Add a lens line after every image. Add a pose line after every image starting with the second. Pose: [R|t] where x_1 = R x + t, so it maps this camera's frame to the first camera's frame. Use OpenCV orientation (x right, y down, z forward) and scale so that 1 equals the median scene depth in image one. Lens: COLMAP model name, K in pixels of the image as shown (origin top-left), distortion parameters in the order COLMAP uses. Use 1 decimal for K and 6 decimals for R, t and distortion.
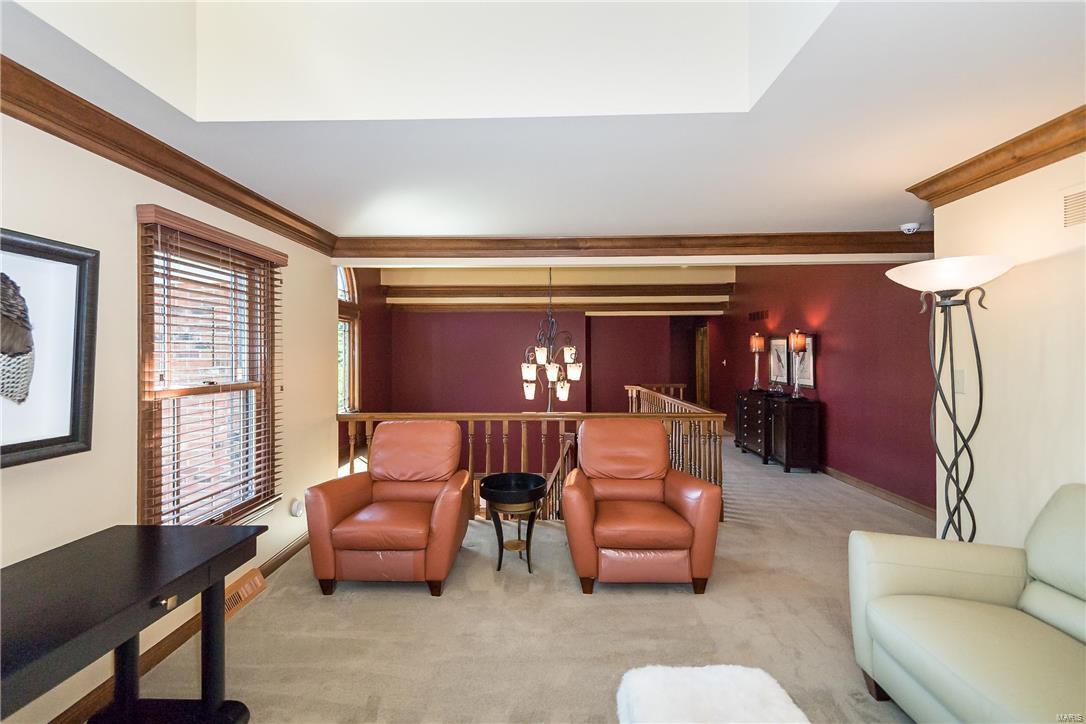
lens RADIAL K [[493.9, 0, 544.1], [0, 493.9, 353.3], [0, 0, 1]] dist [0.023535, -0.010308]
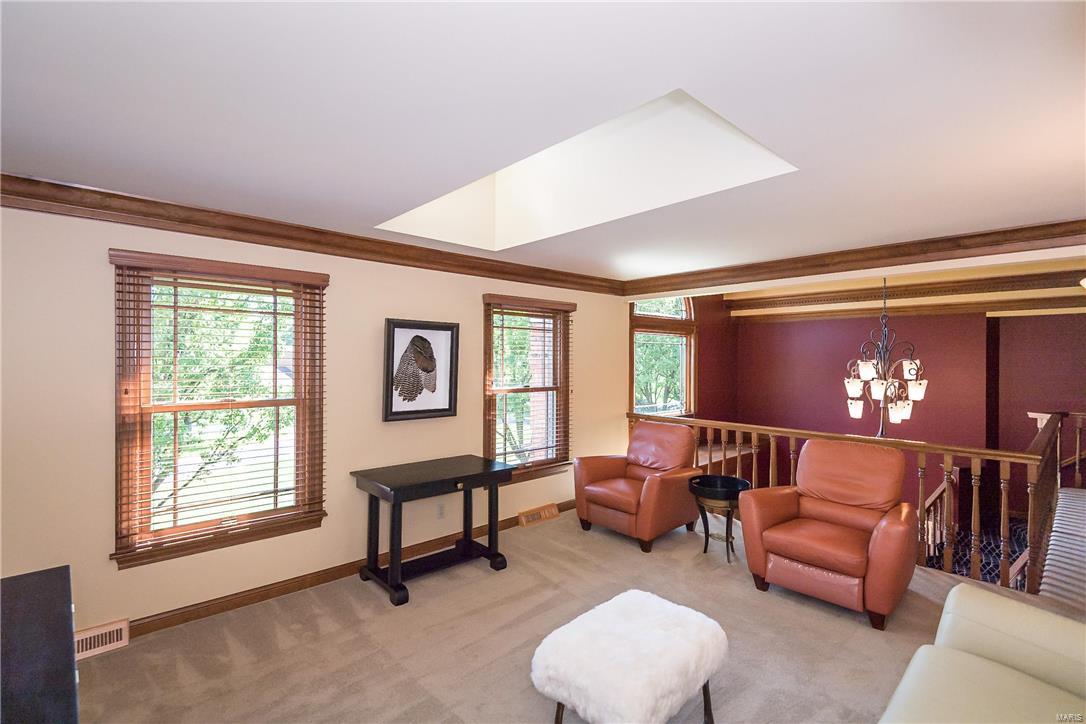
lens RADIAL K [[493.9, 0, 537.1], [0, 493.9, 359.6], [0, 0, 1]] dist [0.023535, -0.010308]
pose [[0.691132, 0.007131, -0.722693, 0.538564], [-0.004733, 0.999975, 0.005340, -0.038153], [0.722713, -0.000270, 0.691148, -0.136692]]
